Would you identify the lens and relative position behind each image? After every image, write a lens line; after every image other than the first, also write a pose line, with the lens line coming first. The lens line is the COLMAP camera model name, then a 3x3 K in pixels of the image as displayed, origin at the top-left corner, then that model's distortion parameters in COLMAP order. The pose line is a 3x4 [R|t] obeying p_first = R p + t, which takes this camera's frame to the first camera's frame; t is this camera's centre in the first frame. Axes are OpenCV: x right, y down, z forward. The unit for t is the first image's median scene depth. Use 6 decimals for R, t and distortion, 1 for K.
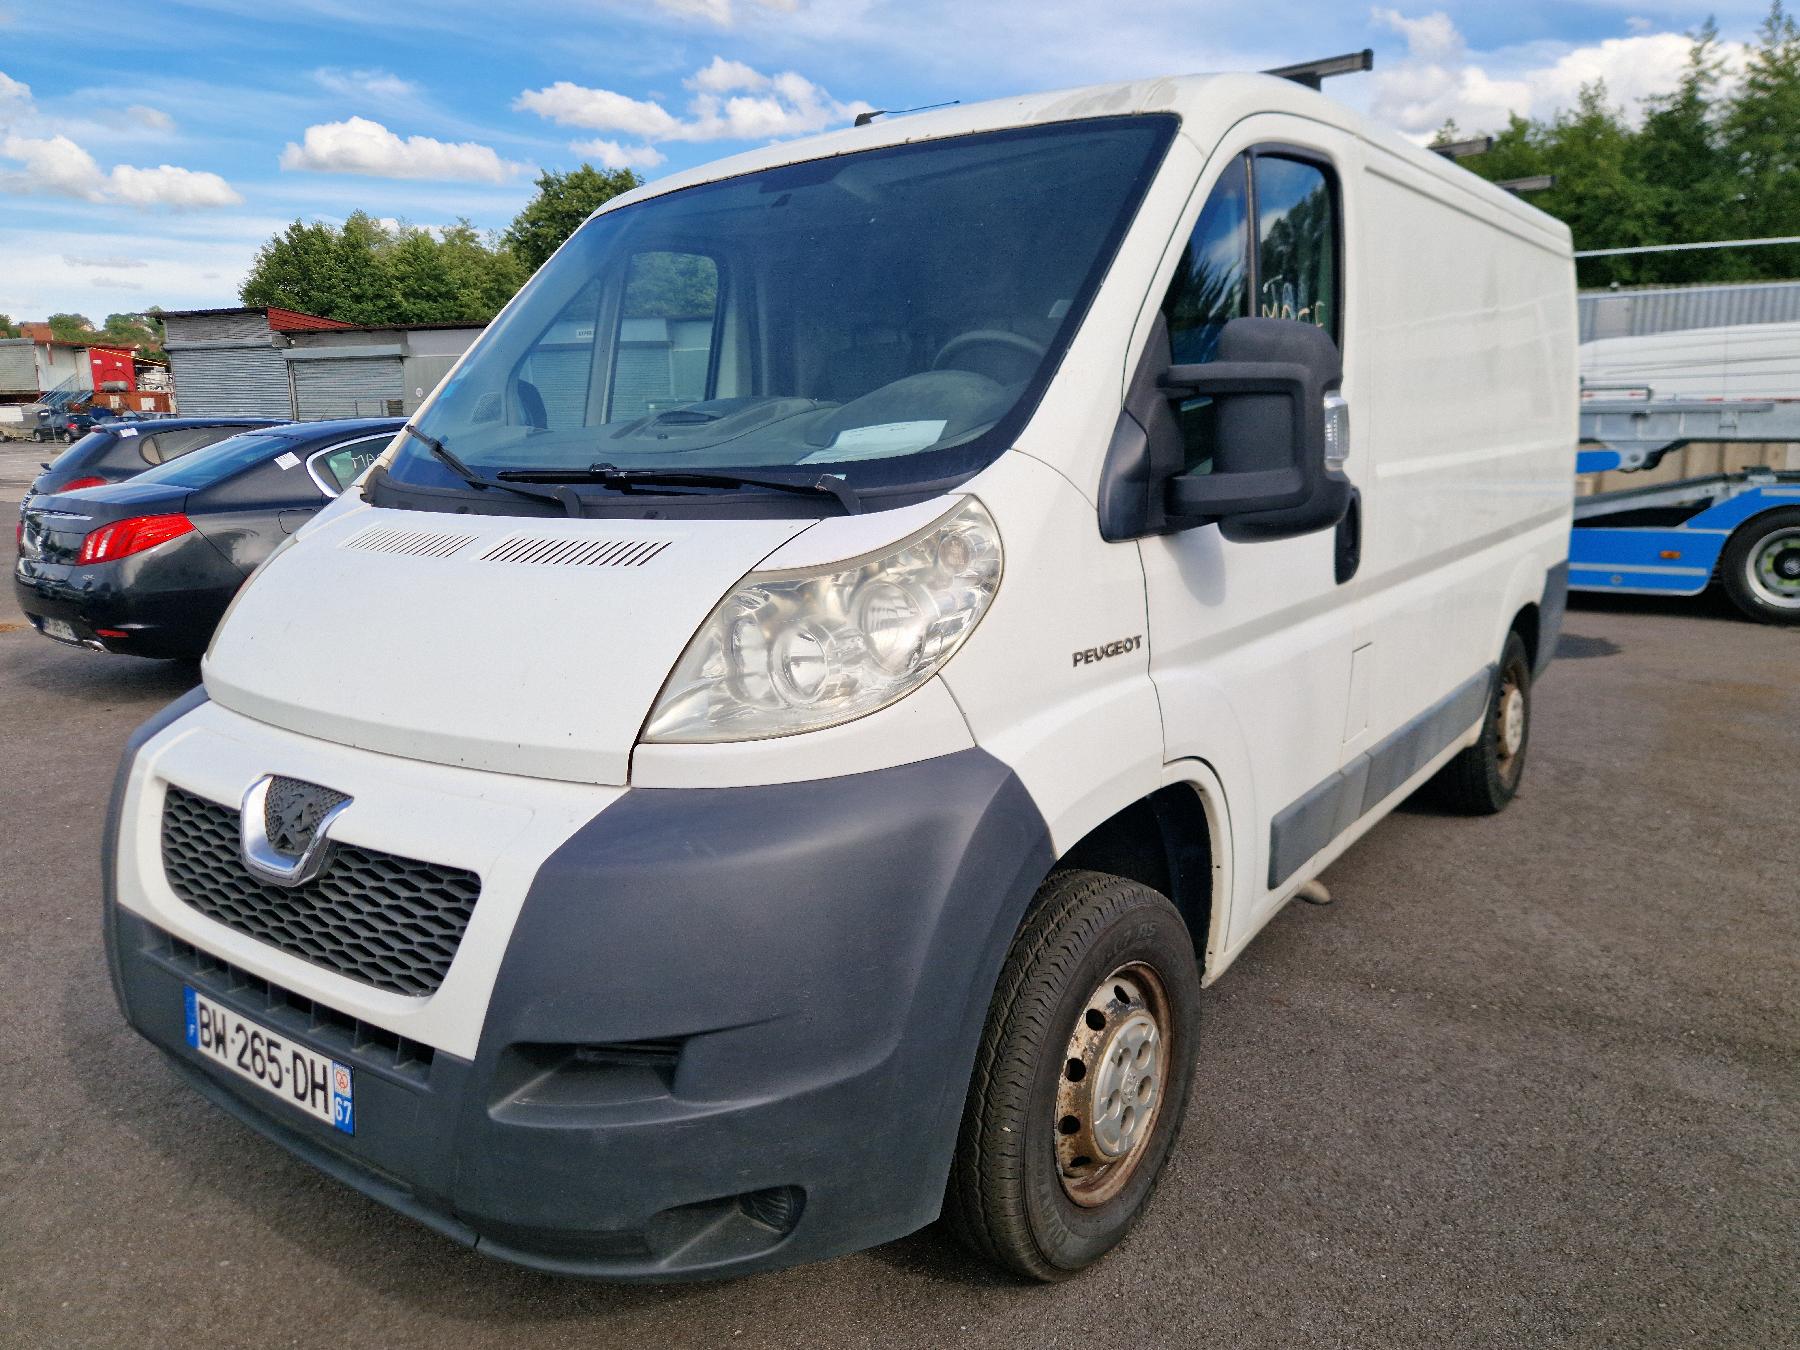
lens RADIAL K [[1253.8, 0, 923.9], [0, 1253.8, 685.3], [0, 0, 1]] dist [0.070078, -0.072355]
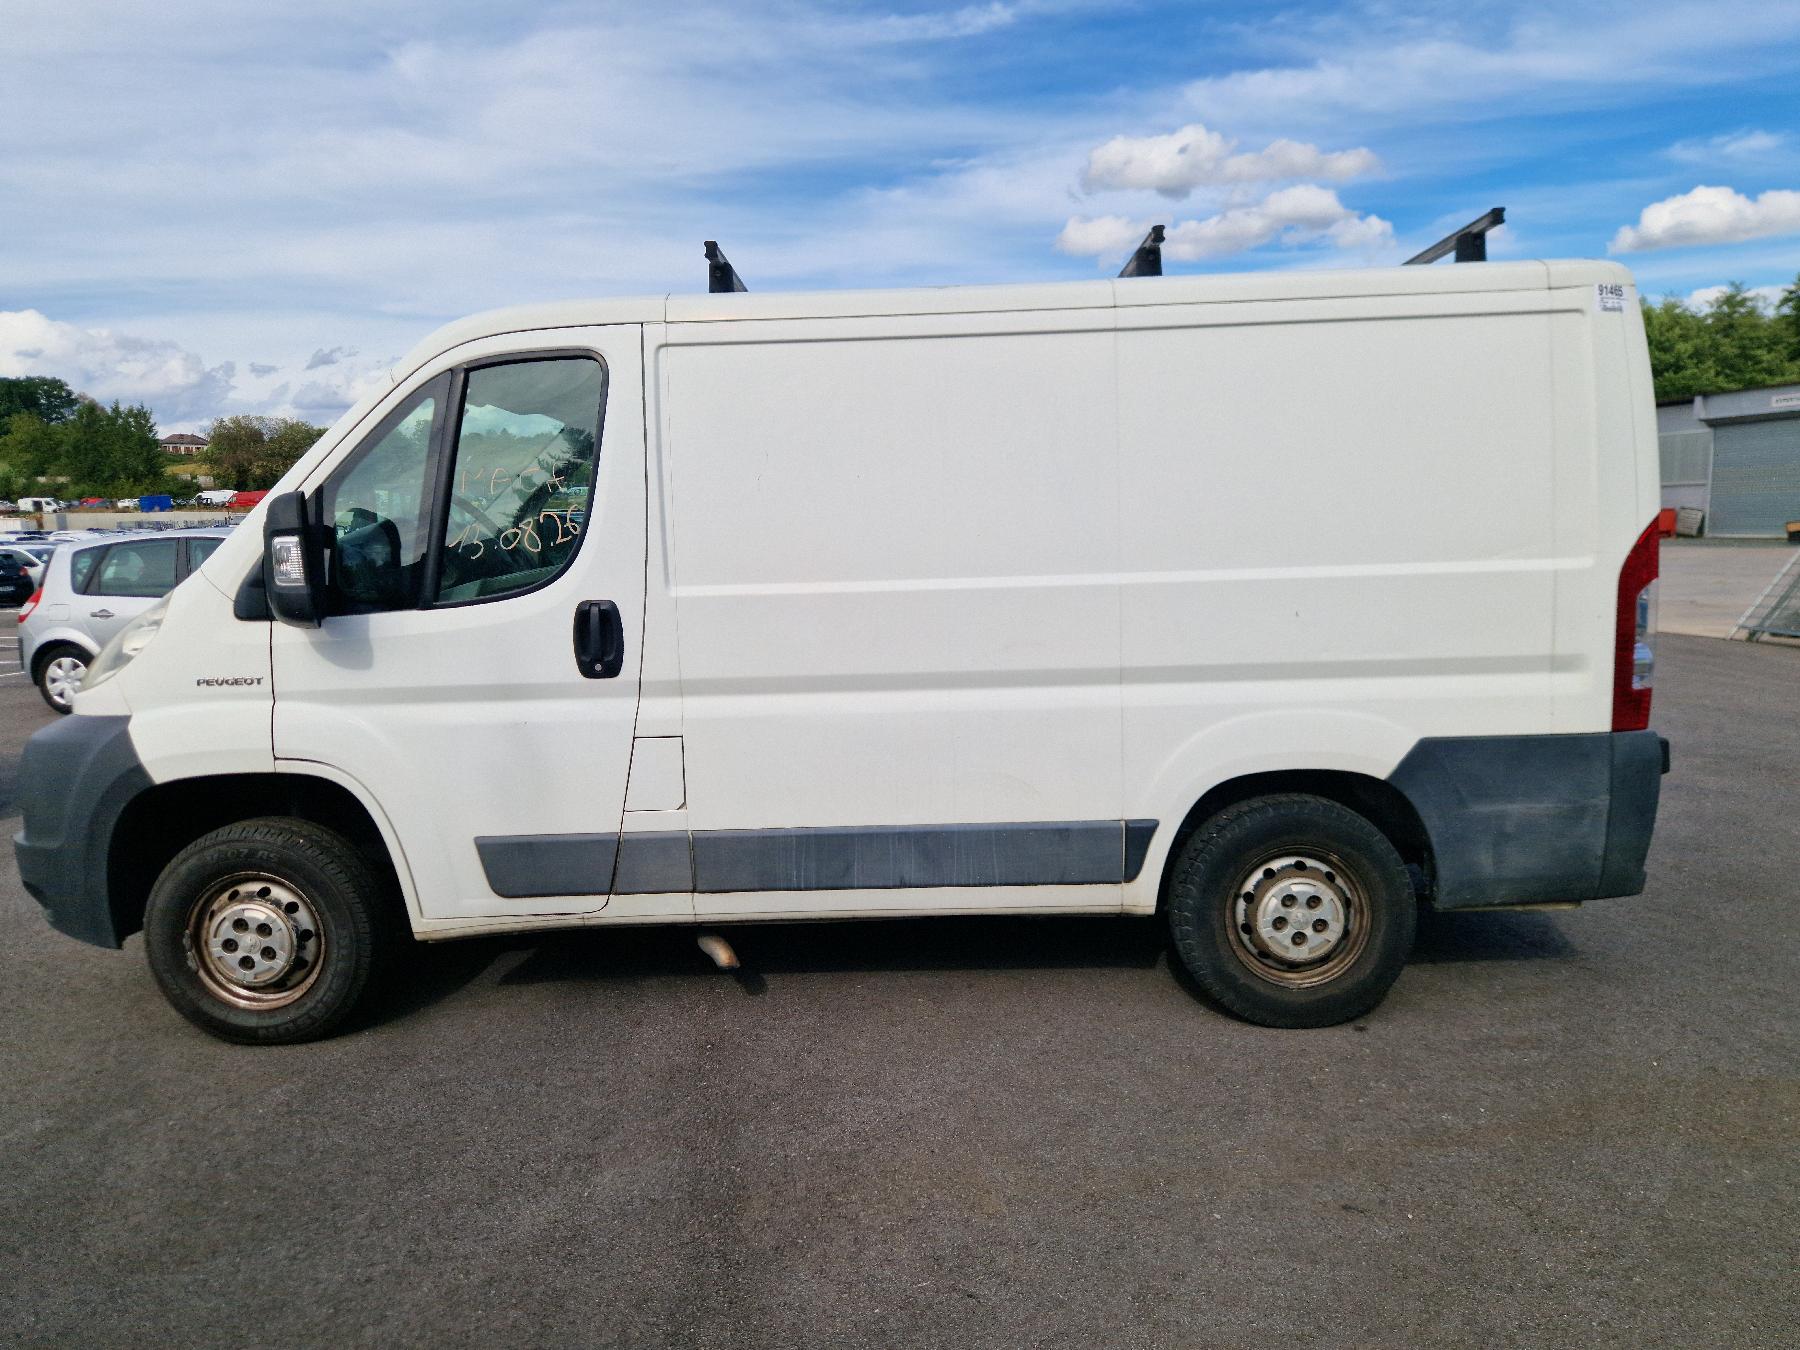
lens RADIAL K [[1275.8, 0, 904.5], [0, 1275.8, 648.1], [0, 0, 1]] dist [0.034631, -0.003615]
pose [[0.556358, 0.079772, -0.827105, 0.948210], [-0.154795, 0.987907, -0.008843, -0.089910], [0.816397, 0.132952, 0.561978, 0.317975]]
